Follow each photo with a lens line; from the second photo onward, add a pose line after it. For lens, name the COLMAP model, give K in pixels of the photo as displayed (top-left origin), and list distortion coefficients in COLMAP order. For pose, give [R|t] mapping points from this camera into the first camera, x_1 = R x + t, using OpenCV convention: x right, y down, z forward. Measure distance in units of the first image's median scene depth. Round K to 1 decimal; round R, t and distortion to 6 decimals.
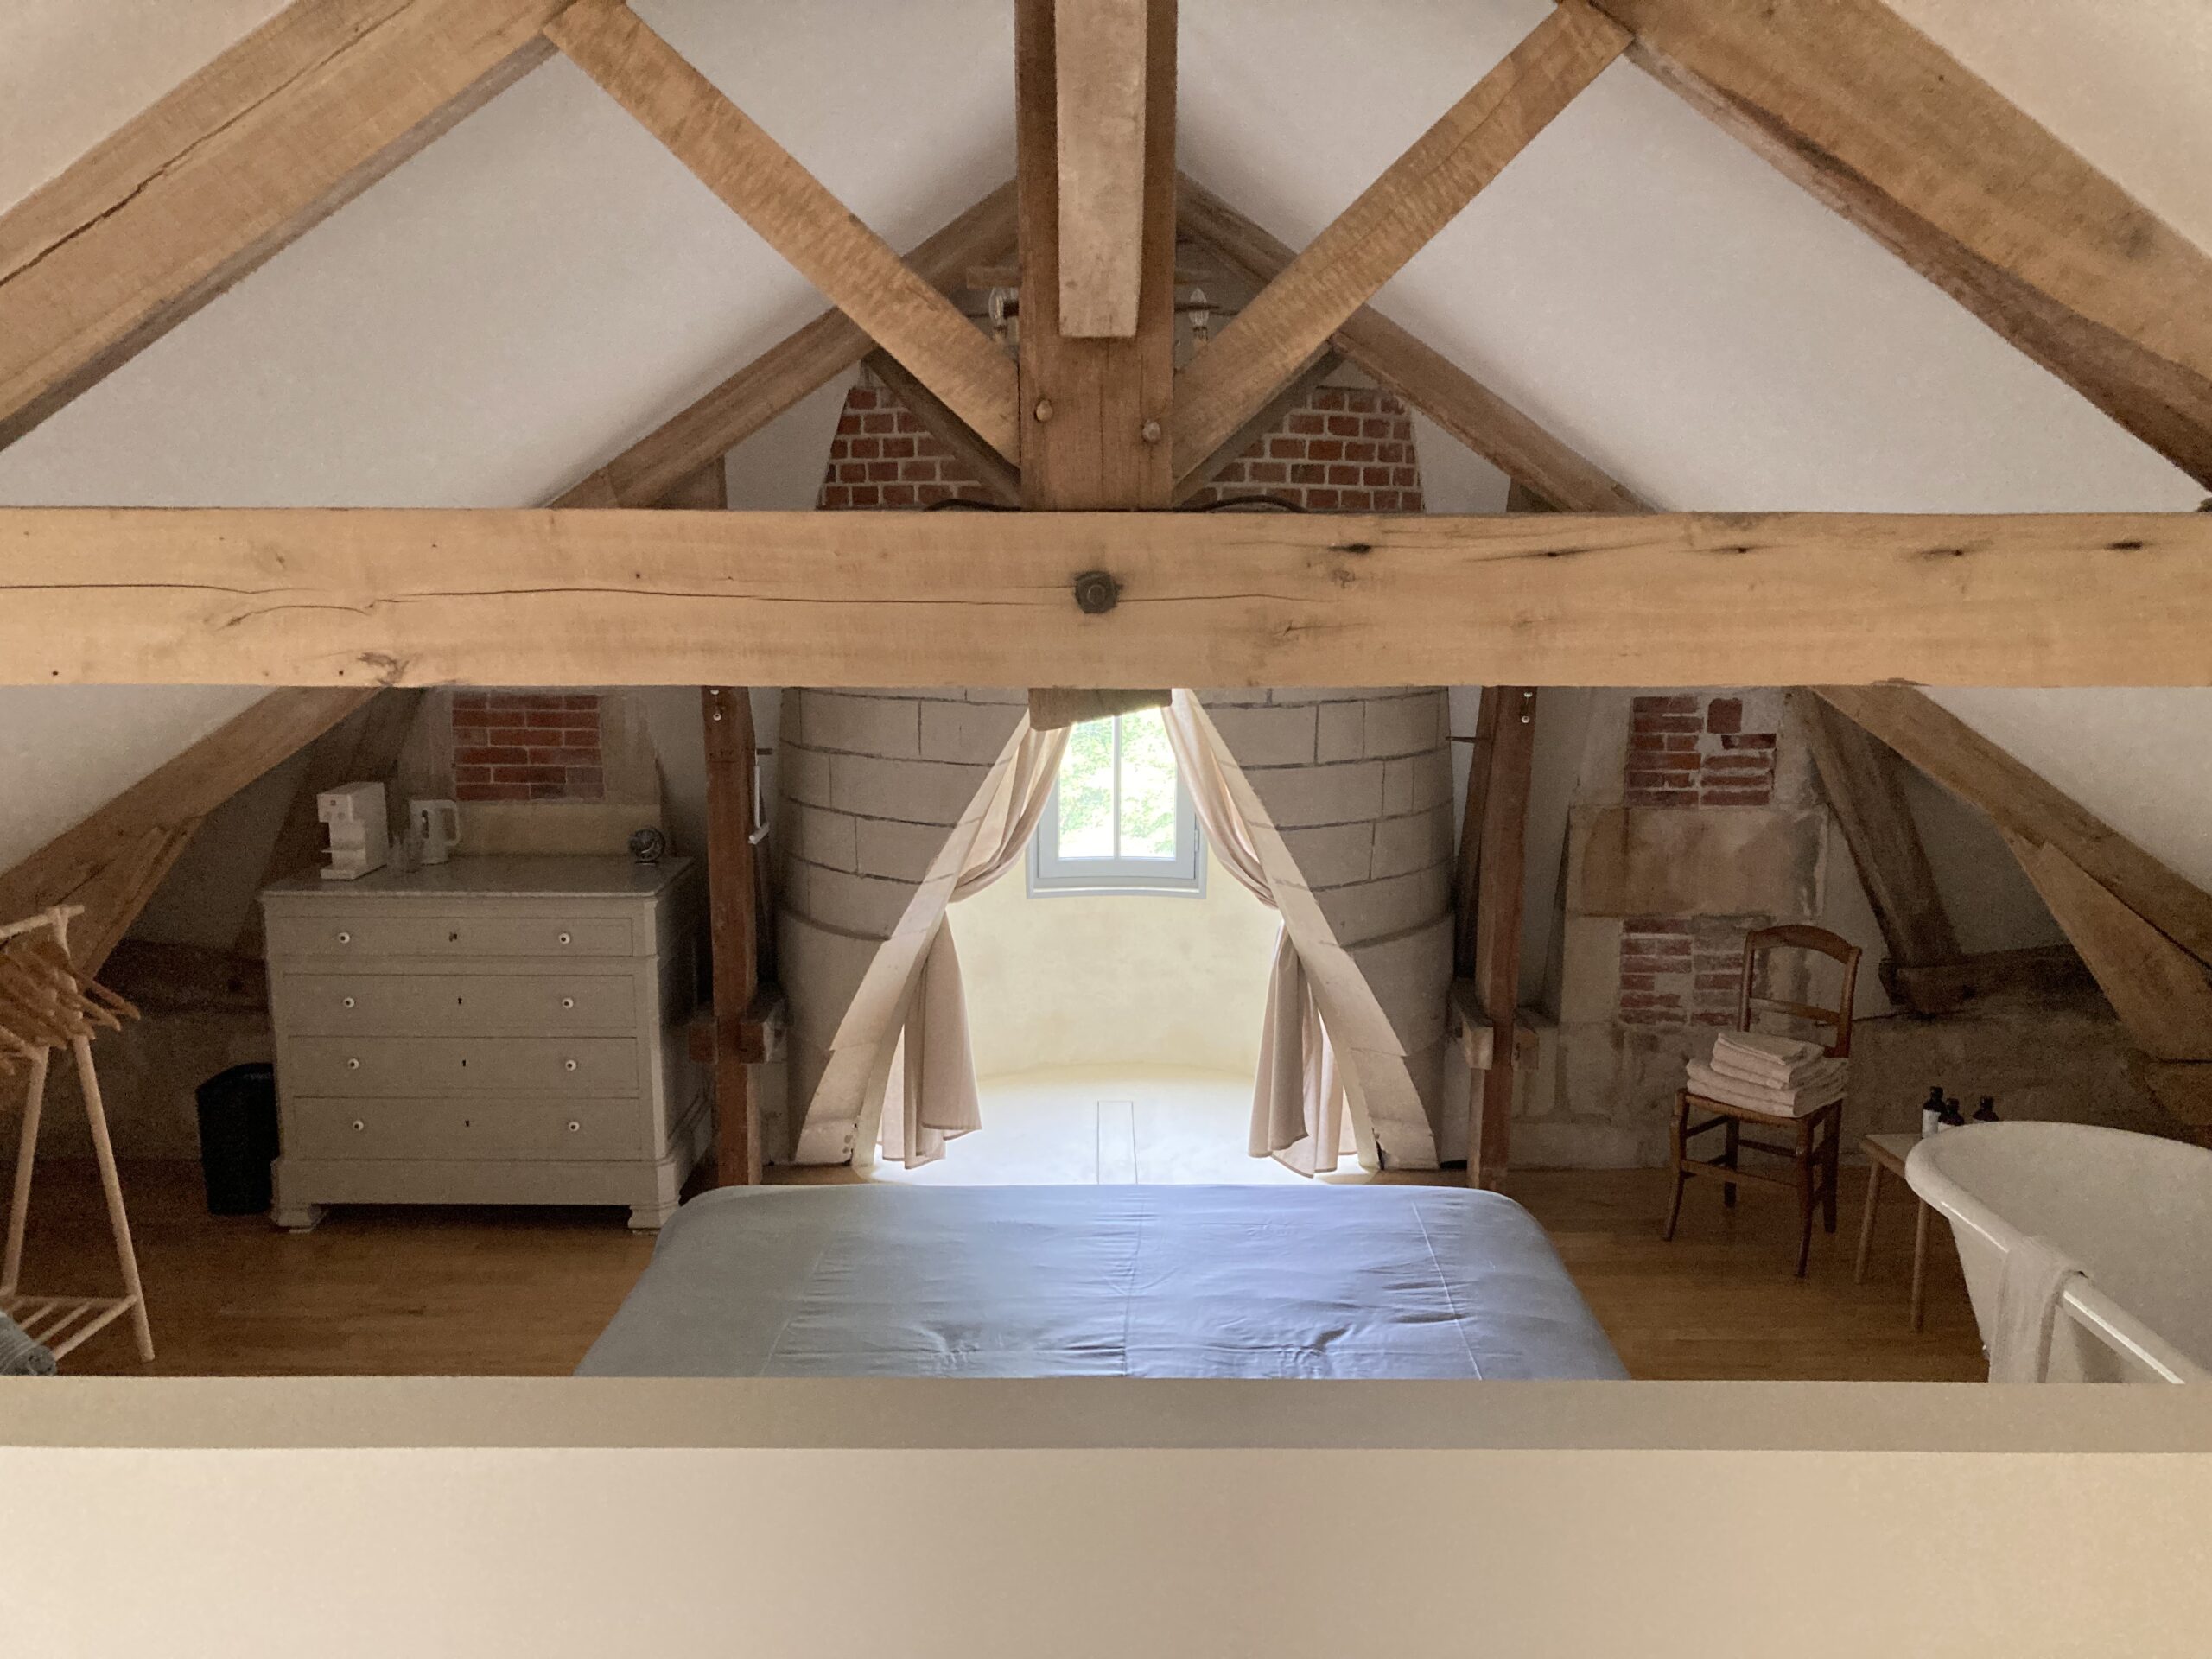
lens RADIAL K [[1788.4, 0, 1118.4], [0, 1788.4, 892.2], [0, 0, 1]] dist [-0.012929, 0.001737]
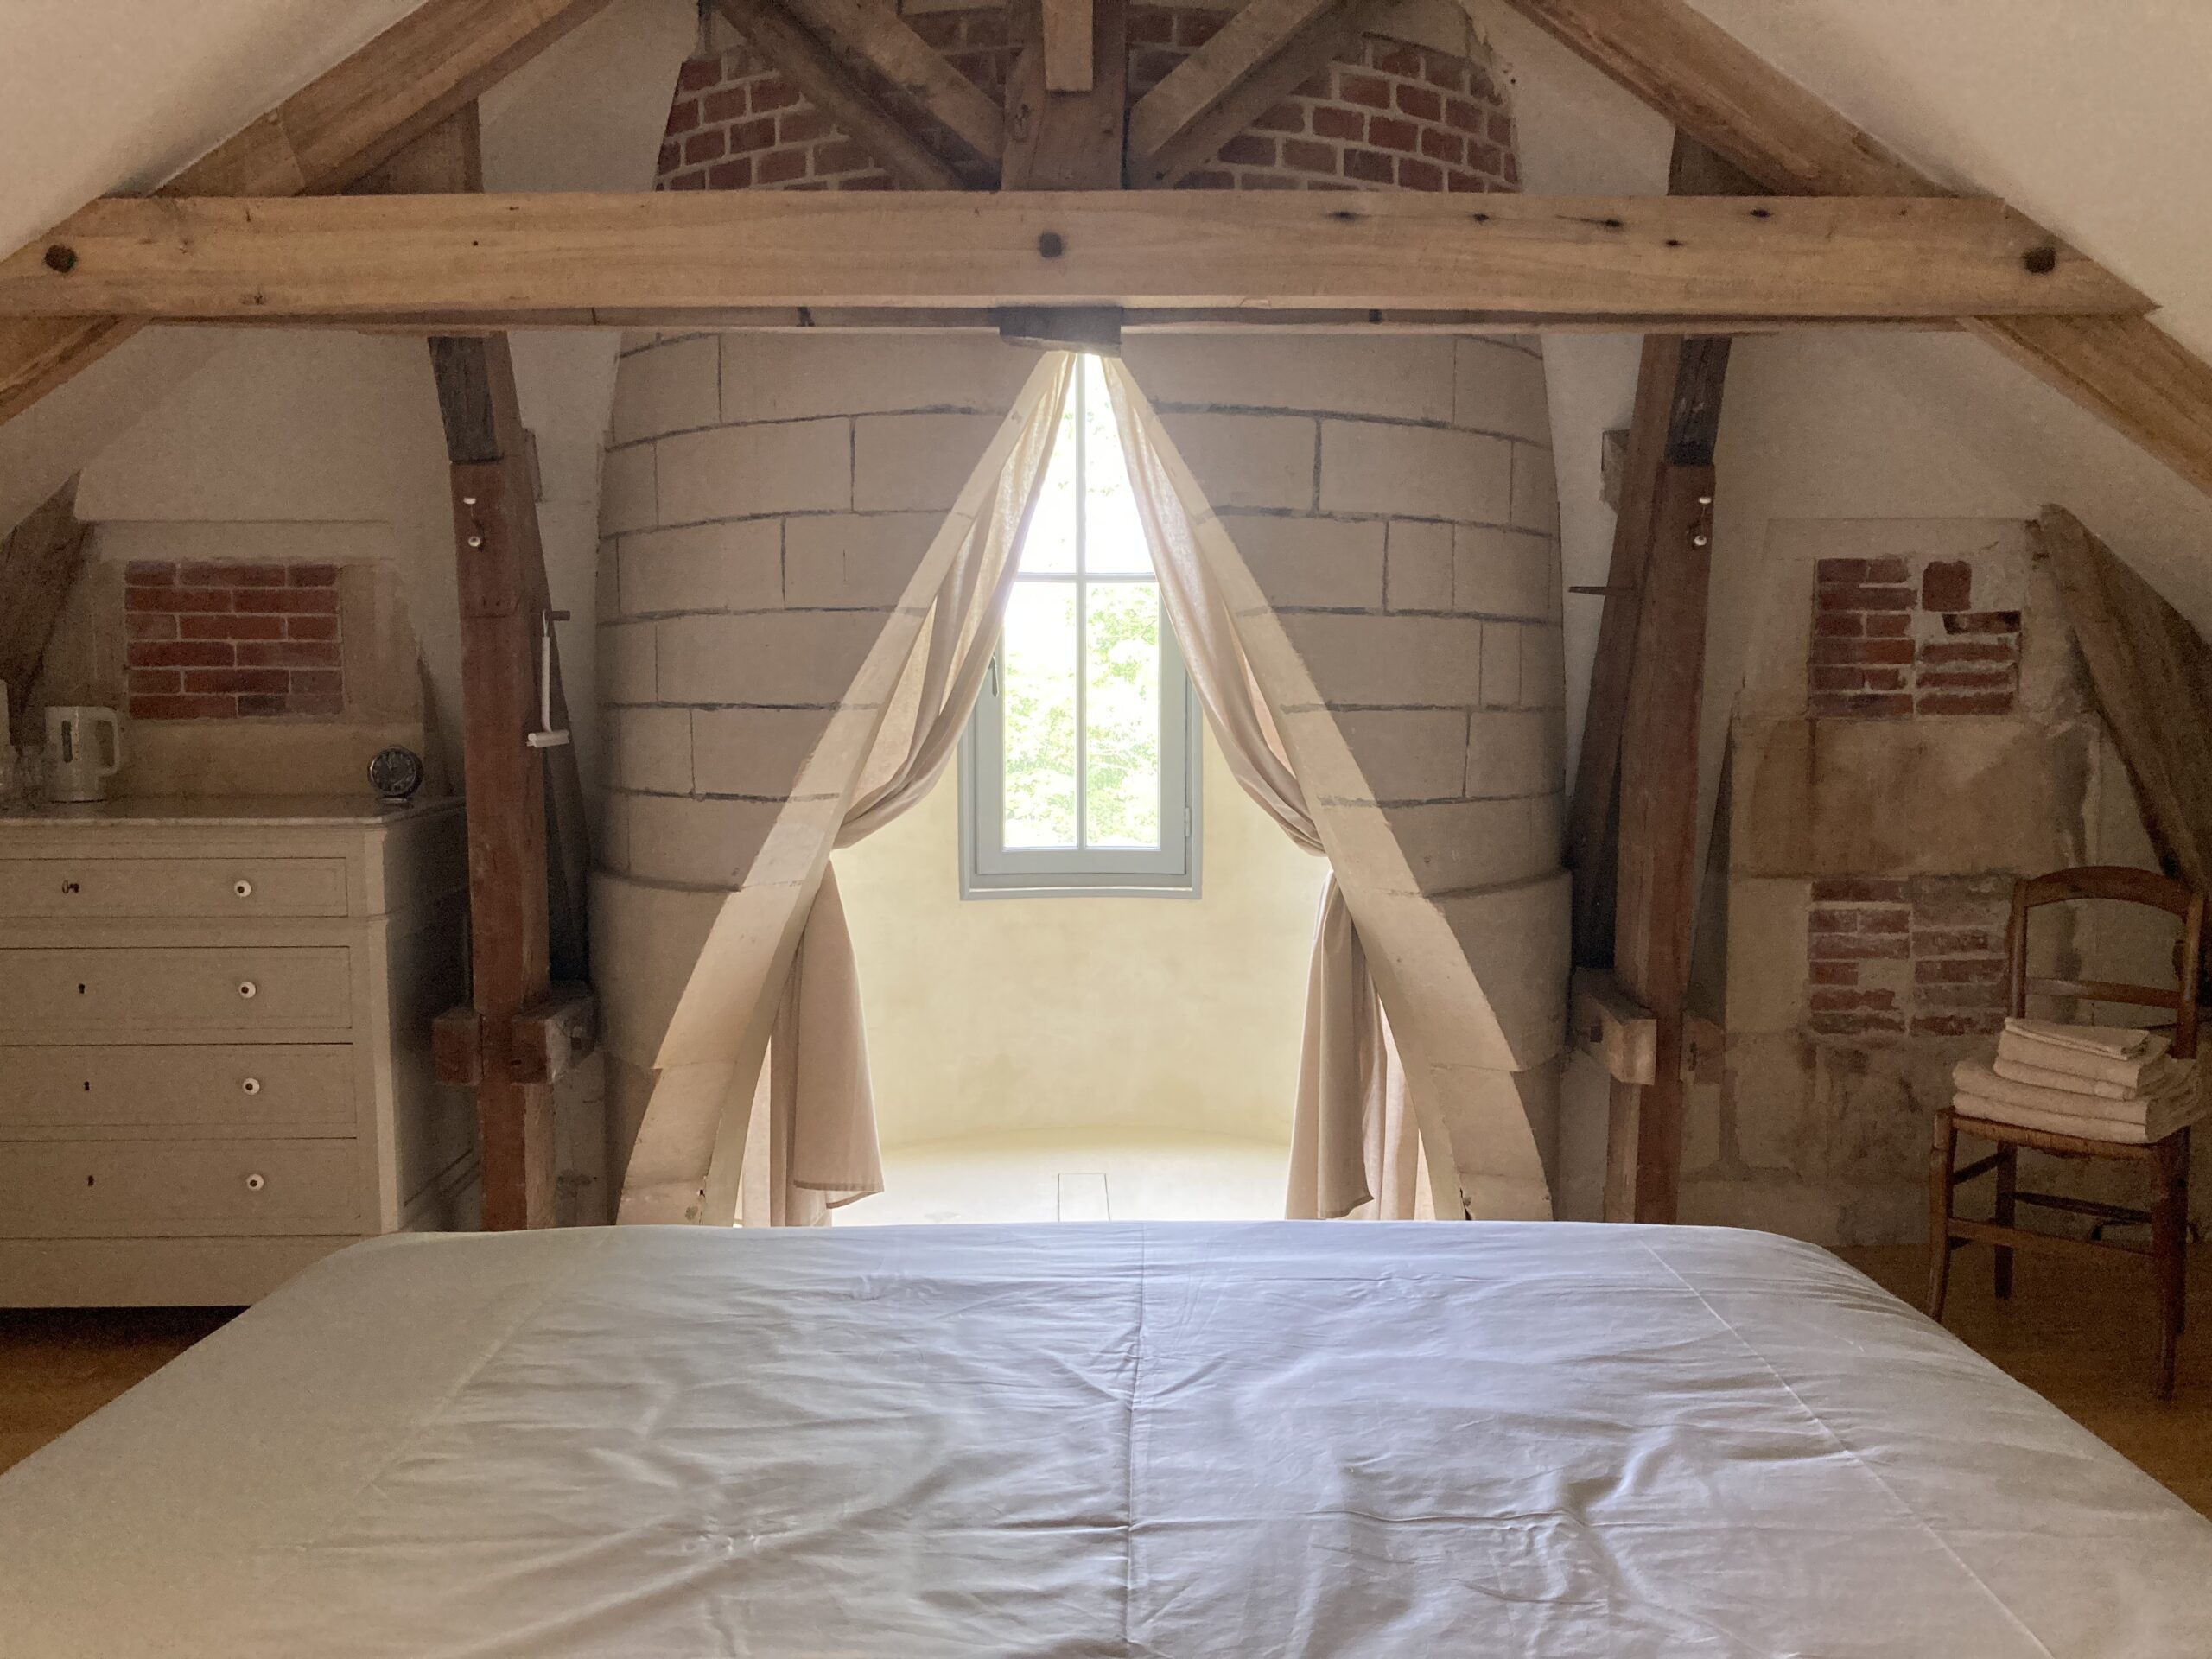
lens RADIAL K [[1788.4, 0, 1093.3], [0, 1788.4, 873.3], [0, 0, 1]] dist [-0.012929, 0.001737]
pose [[0.999915, -0.007357, 0.010788, -0.004700], [0.008398, 0.994967, -0.099847, 0.082059], [-0.009999, 0.099930, 0.994944, 0.322224]]
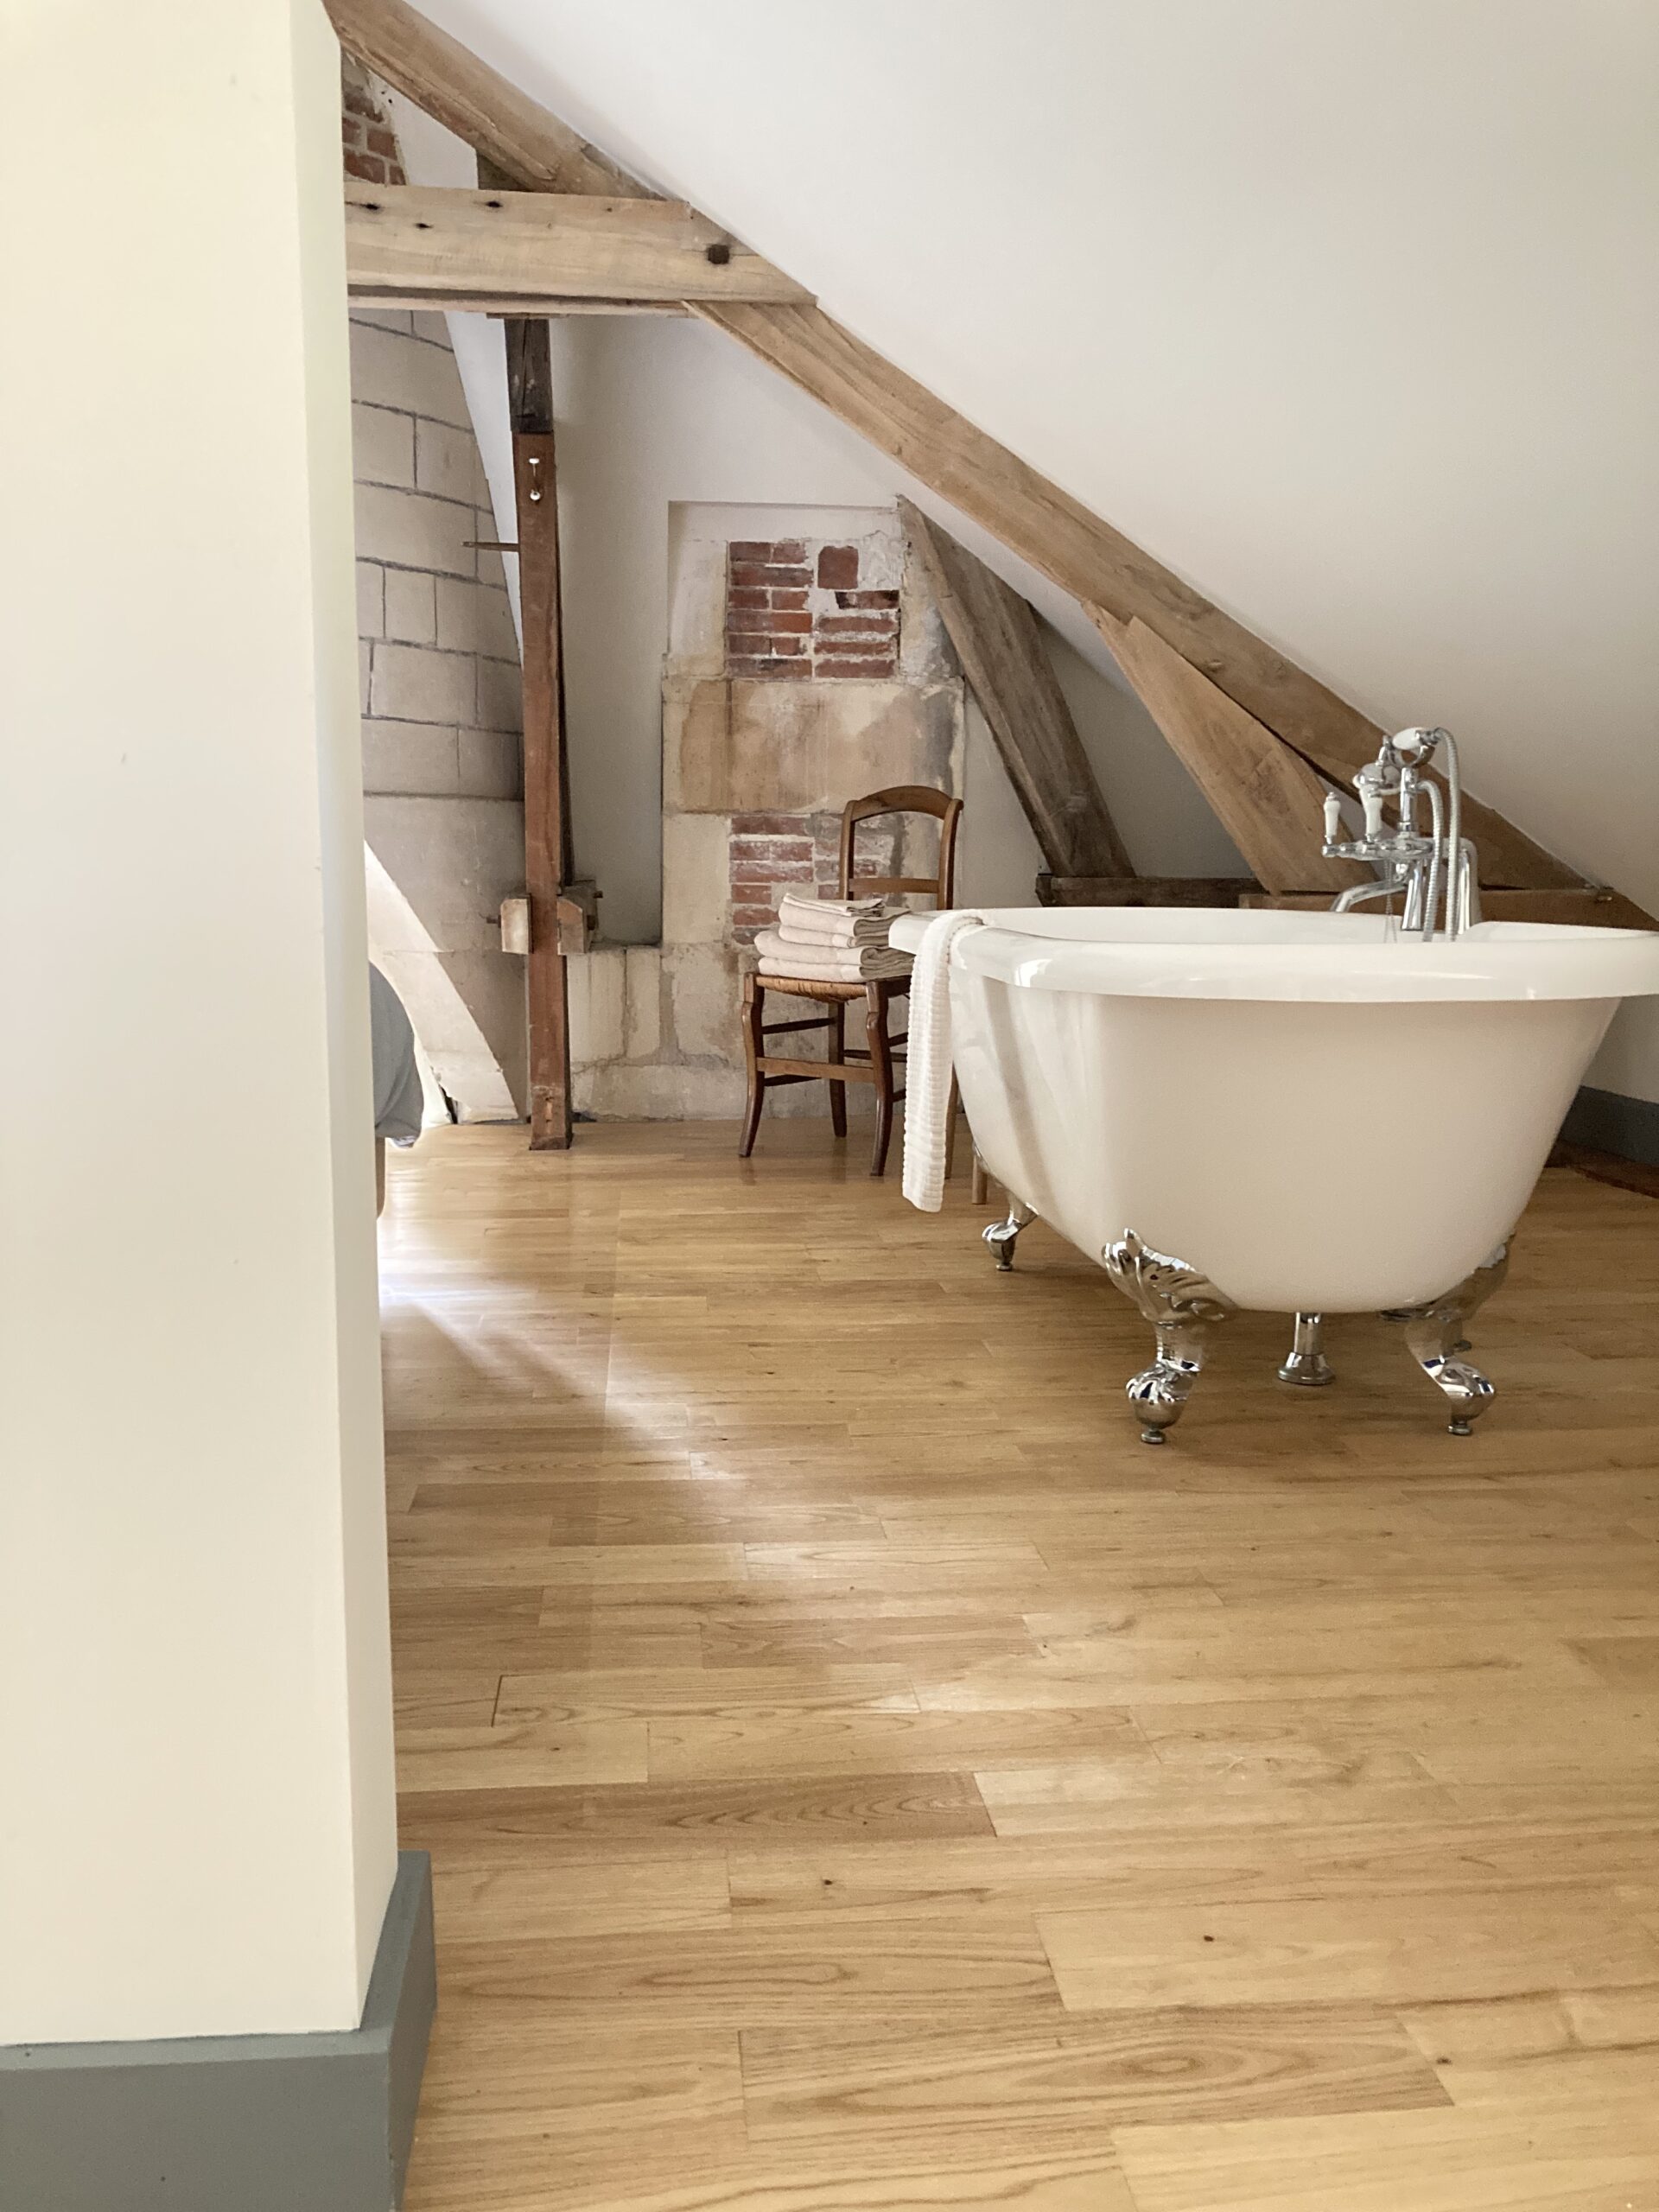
lens RADIAL K [[1788.4, 0, 814.8], [0, 1788.4, 1184.6], [0, 0, 1]] dist [-0.012929, 0.001737]
pose [[0.994859, -0.010222, 0.100752, 0.244175], [0.011241, 0.999891, -0.009554, 0.204896], [-0.100643, 0.010637, 0.994866, 0.164274]]
